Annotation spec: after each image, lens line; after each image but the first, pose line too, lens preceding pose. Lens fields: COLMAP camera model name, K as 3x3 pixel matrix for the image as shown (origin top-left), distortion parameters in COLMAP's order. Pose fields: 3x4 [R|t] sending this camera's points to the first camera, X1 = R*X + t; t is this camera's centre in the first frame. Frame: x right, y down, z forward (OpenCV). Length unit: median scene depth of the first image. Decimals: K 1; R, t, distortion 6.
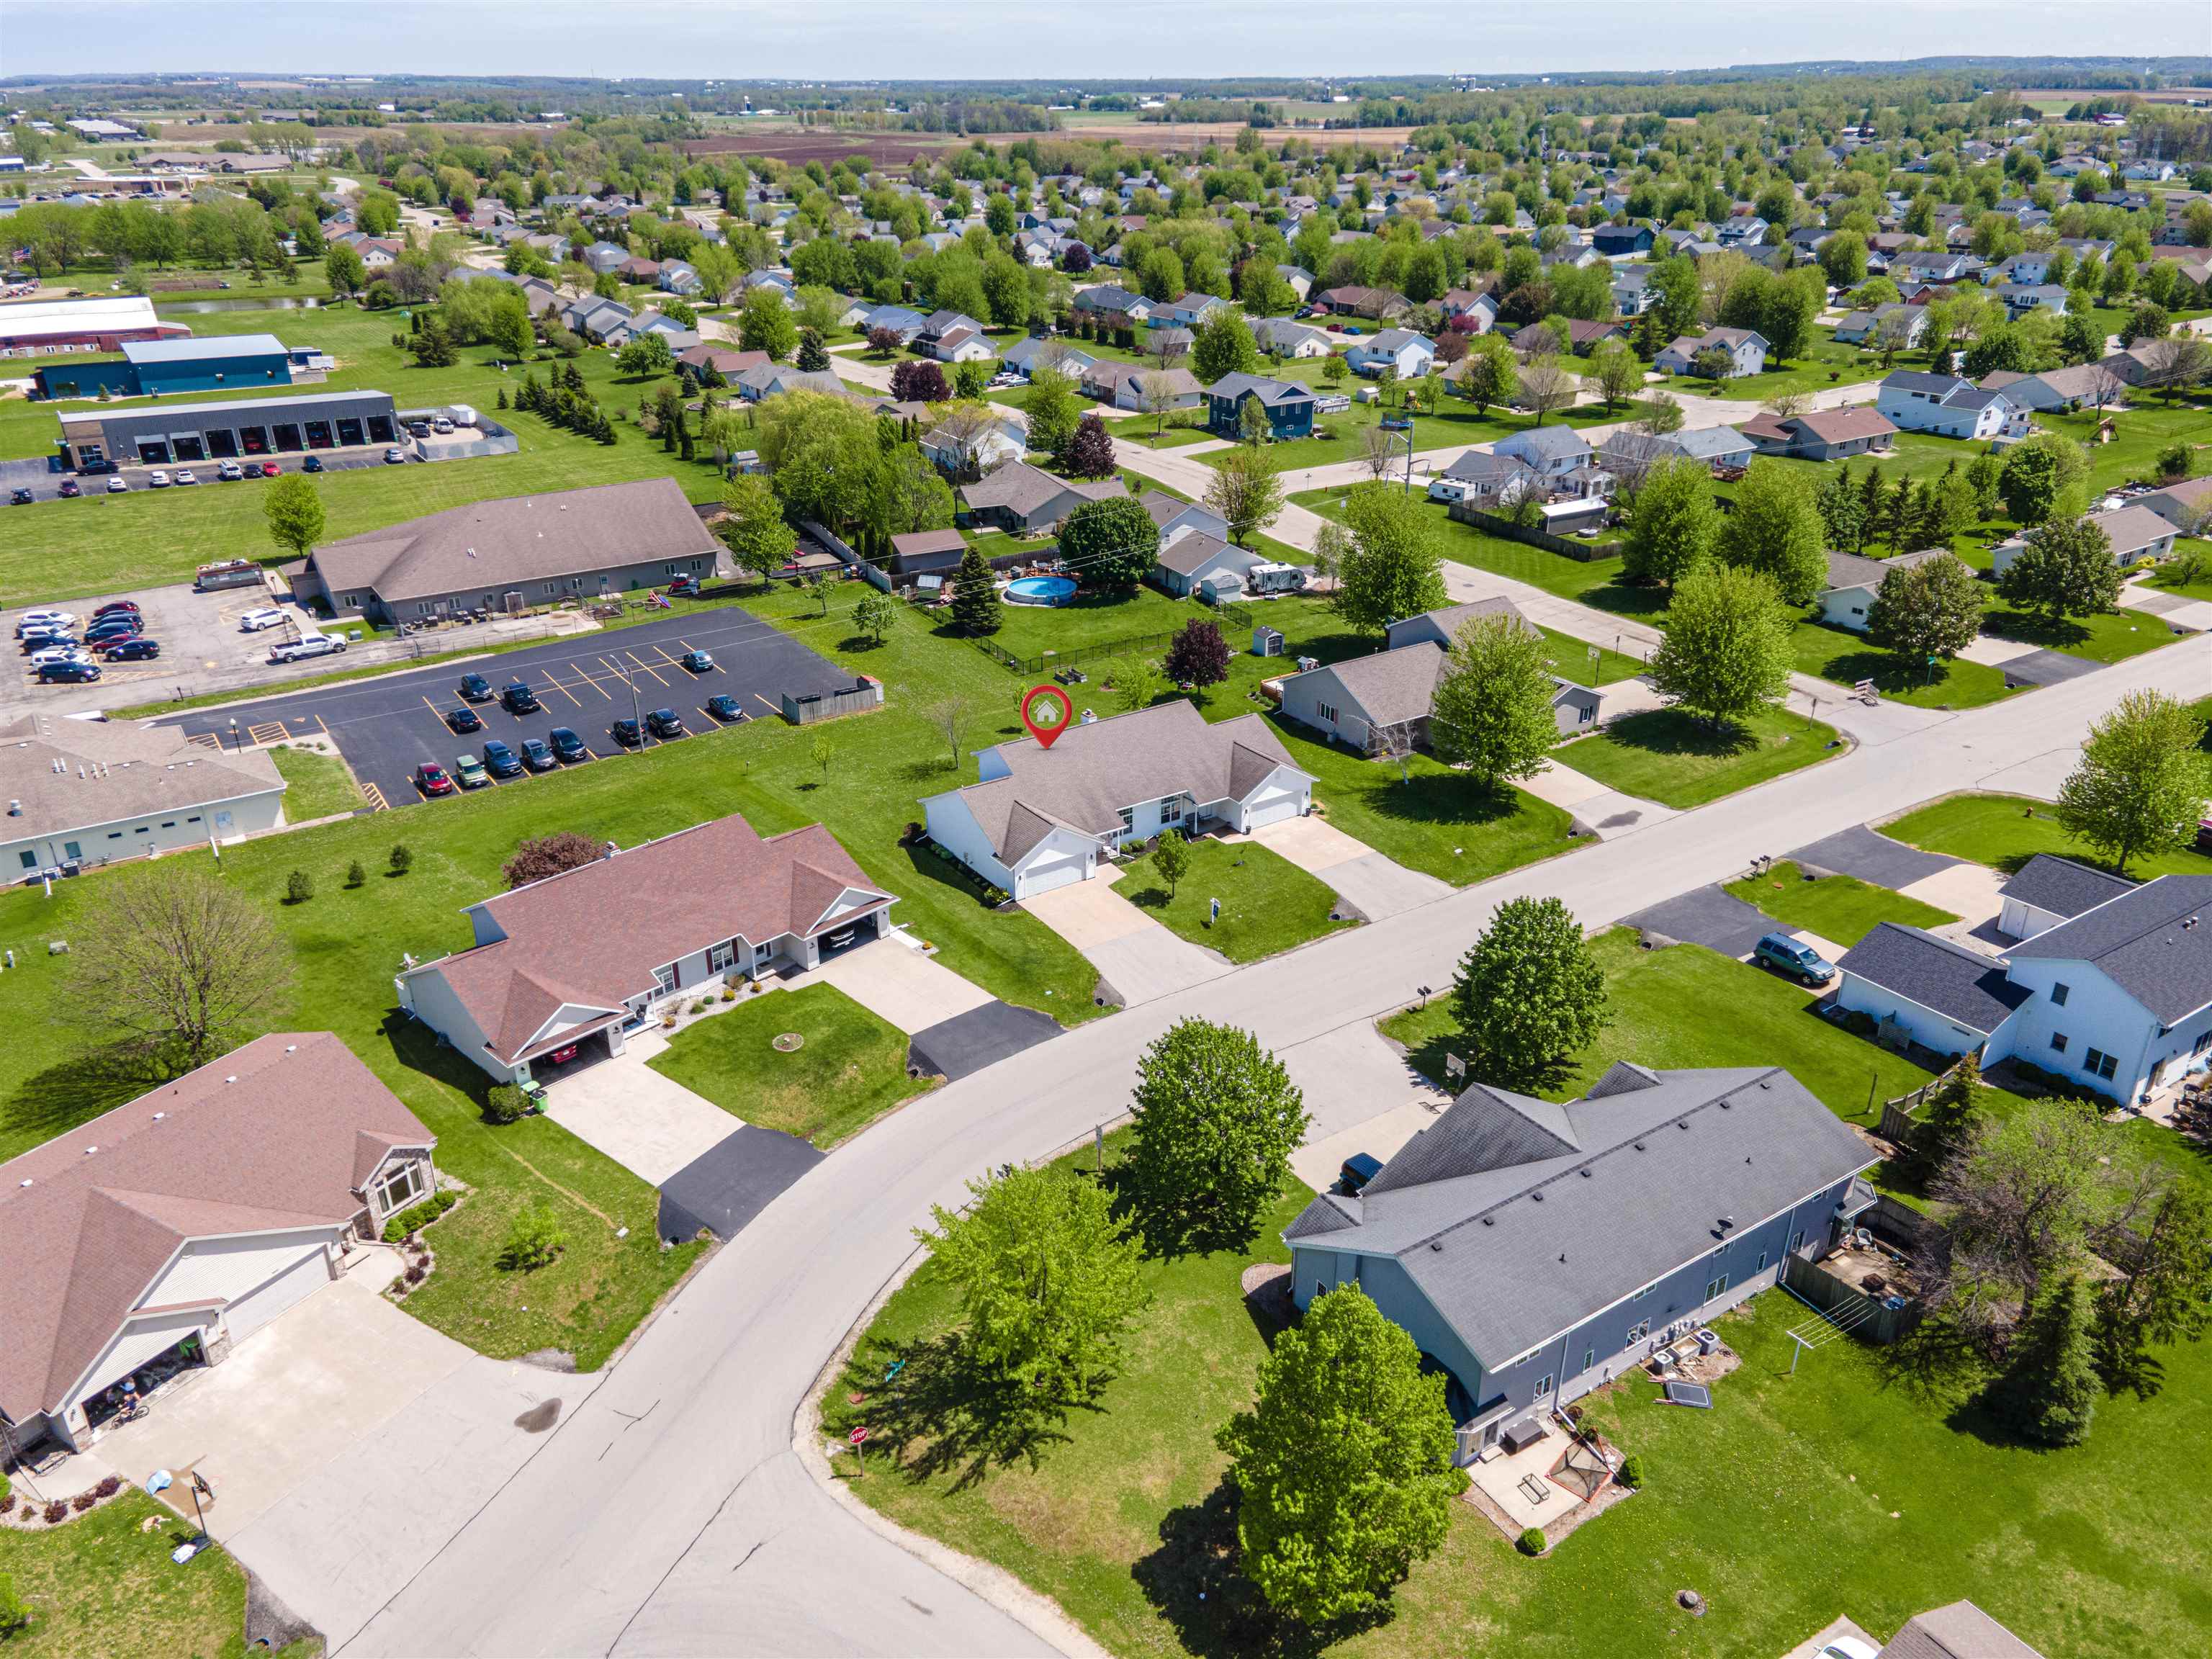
lens RADIAL K [[1602.1, 0, 1099.6], [0, 1602.1, 829.0], [0, 0, 1]] dist [0.057285, -0.002144]
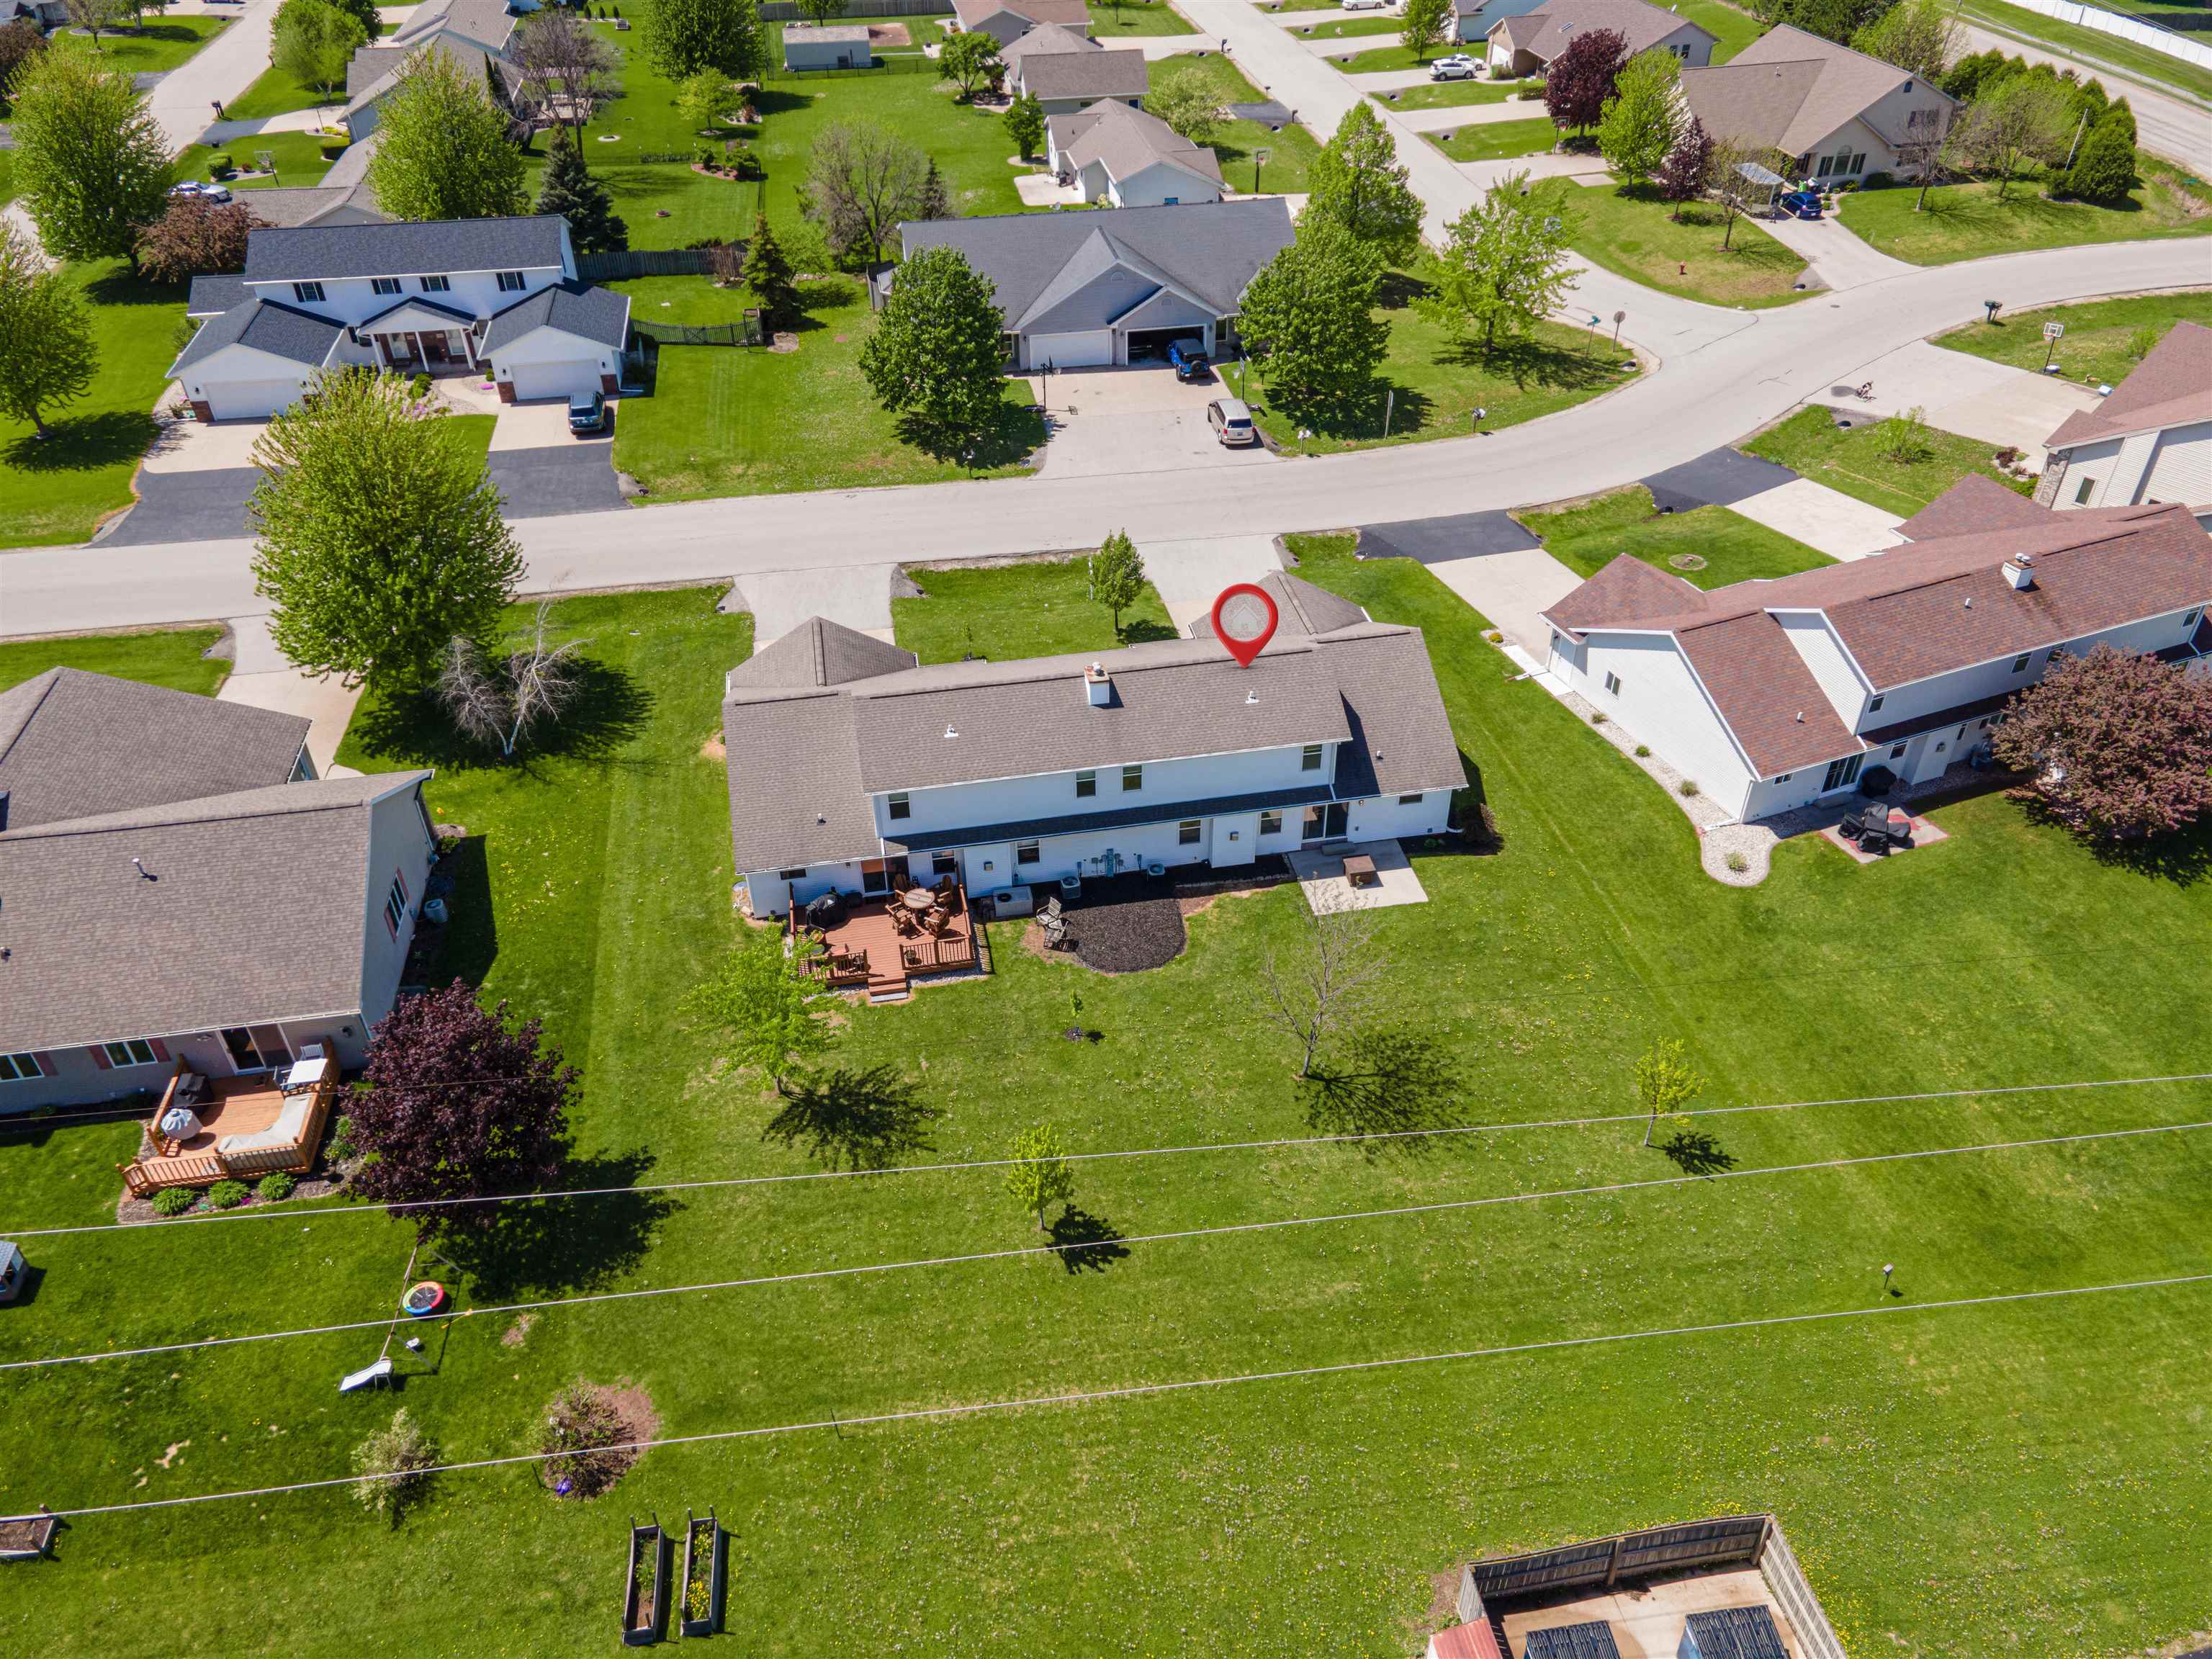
lens RADIAL K [[1608.4, 0, 1099.0], [0, 1608.4, 835.5], [0, 0, 1]] dist [0.017937, 0.035847]
pose [[-0.918070, -0.223442, 0.327447, -0.131318], [0.183267, 0.493210, 0.850386, -0.342384], [-0.351512, 0.840724, -0.411852, 0.940388]]
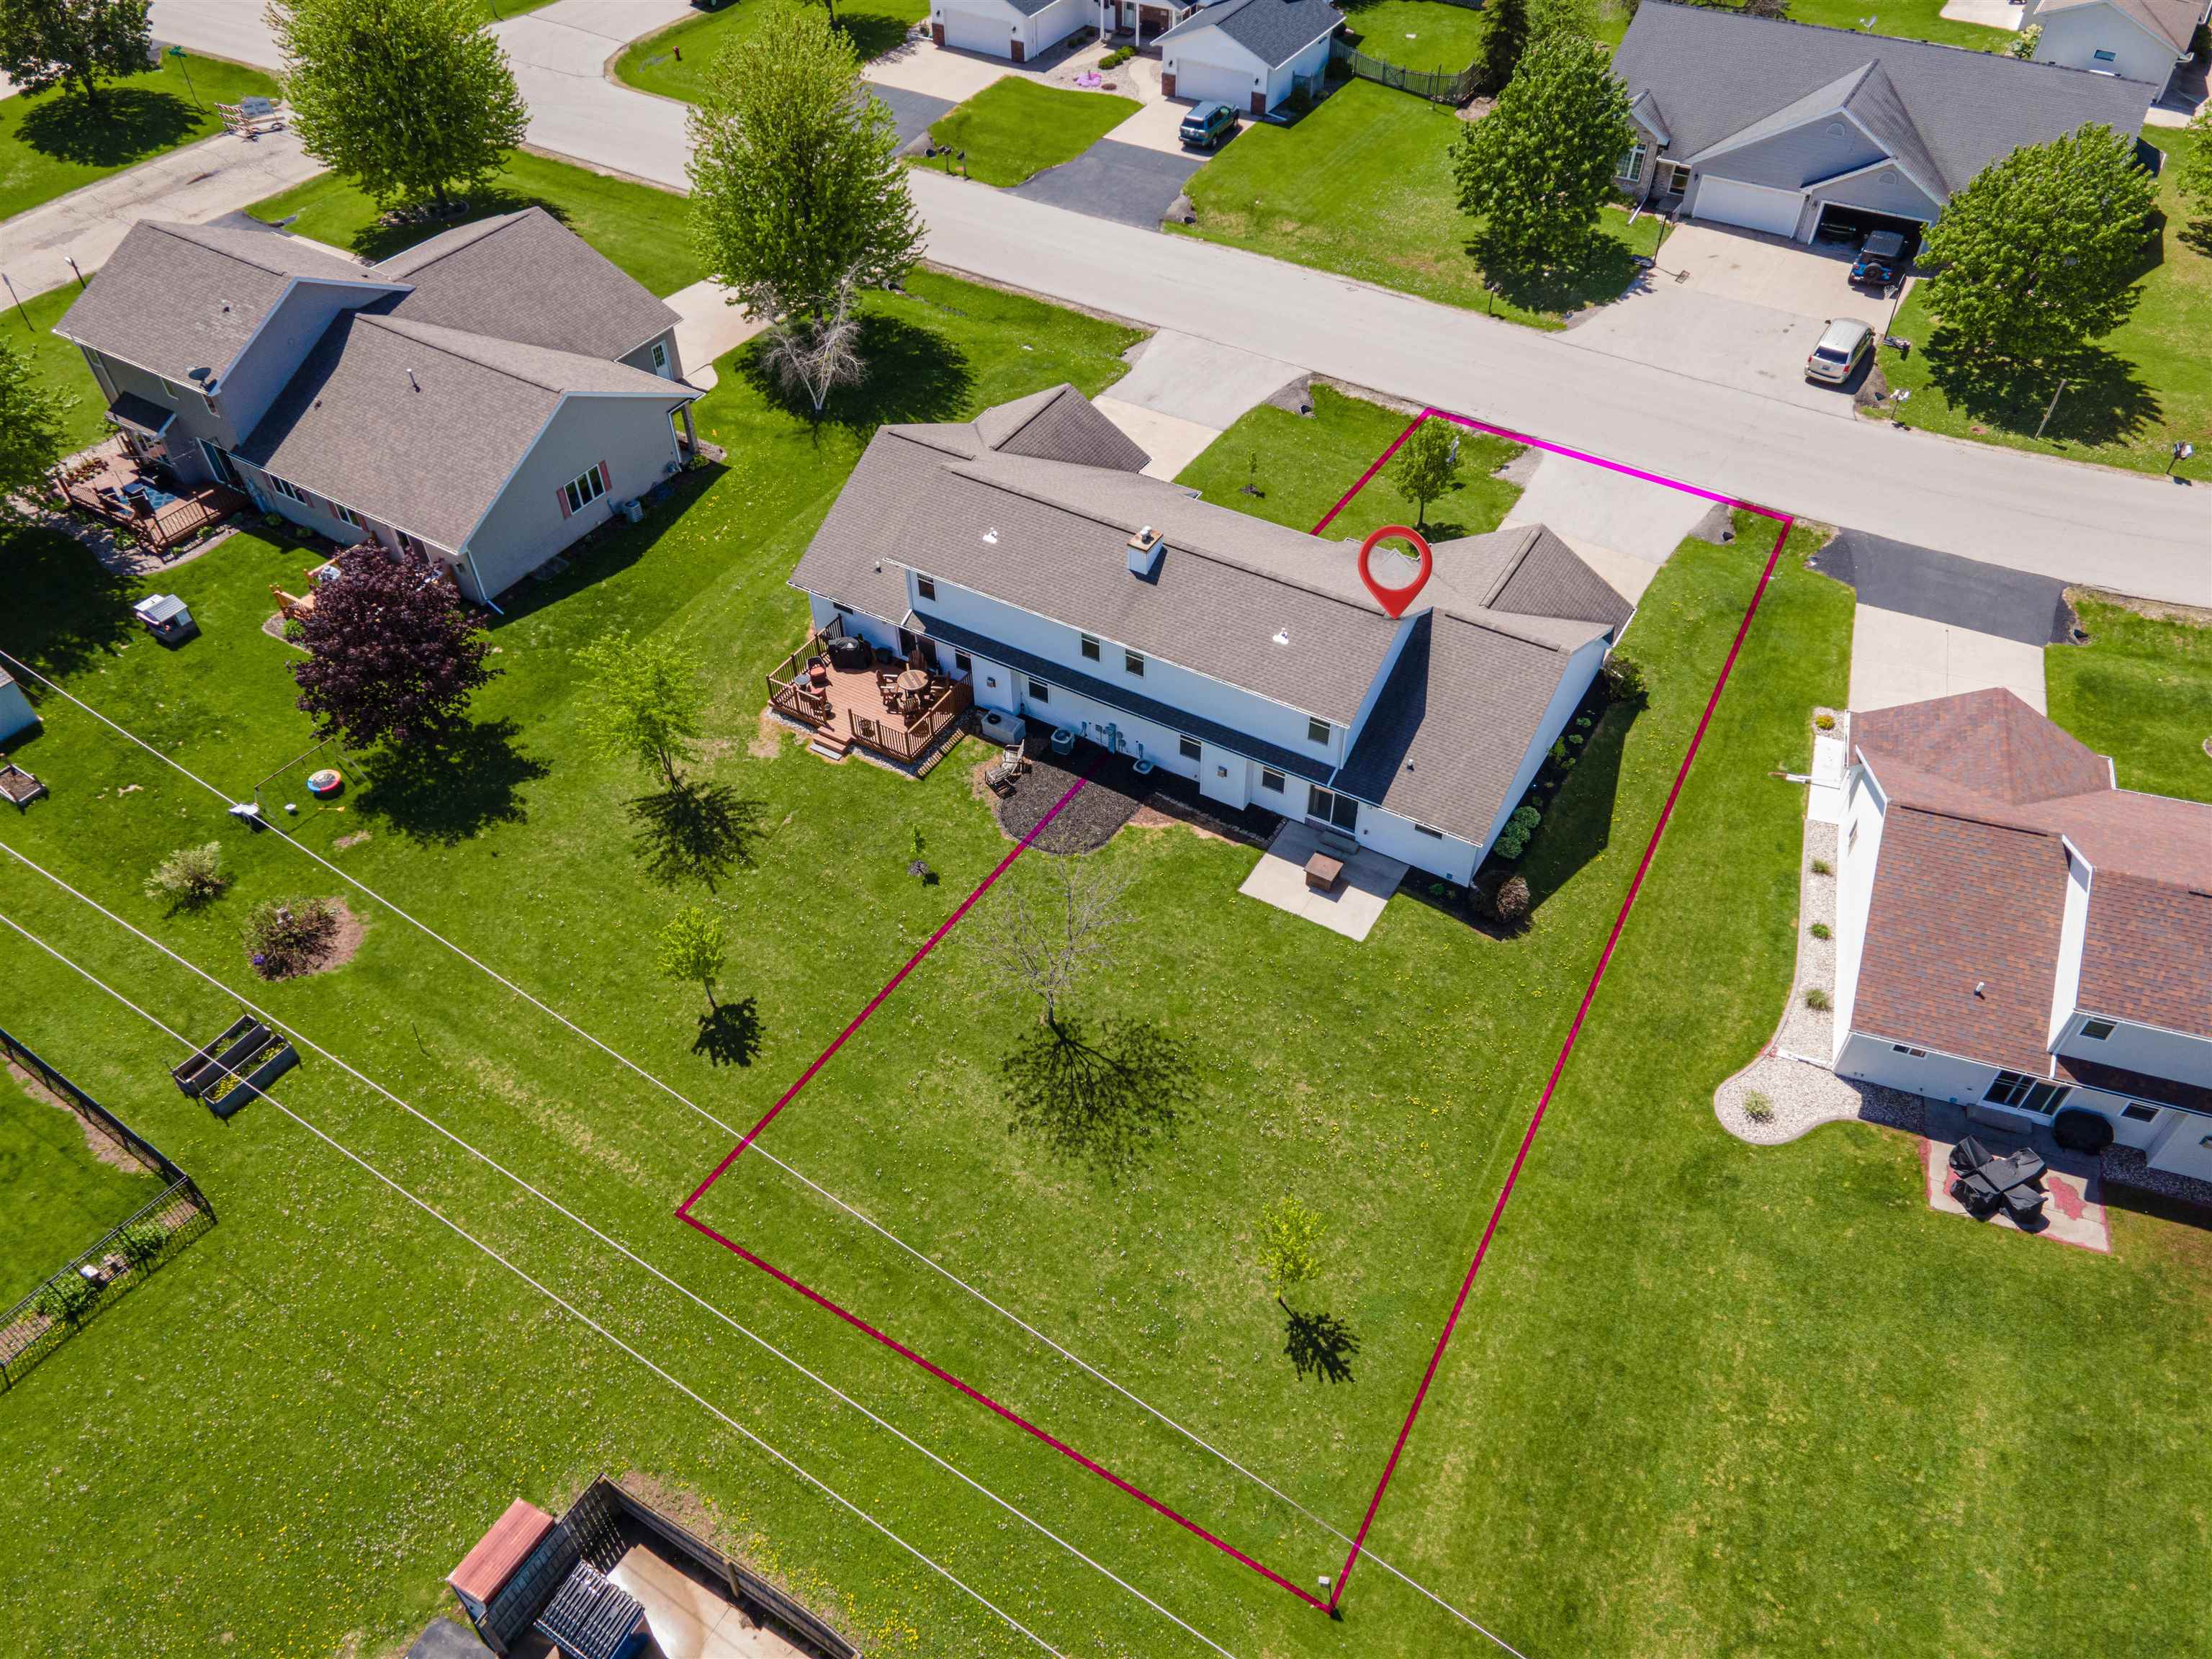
lens RADIAL K [[1608.4, 0, 1099.0], [0, 1608.4, 835.5], [0, 0, 1]] dist [0.017937, 0.035847]
pose [[-0.428302, -0.631898, 0.645958, -0.250572], [0.392110, 0.514075, 0.762874, -0.276894], [-0.814130, 0.580027, 0.027594, 0.795359]]
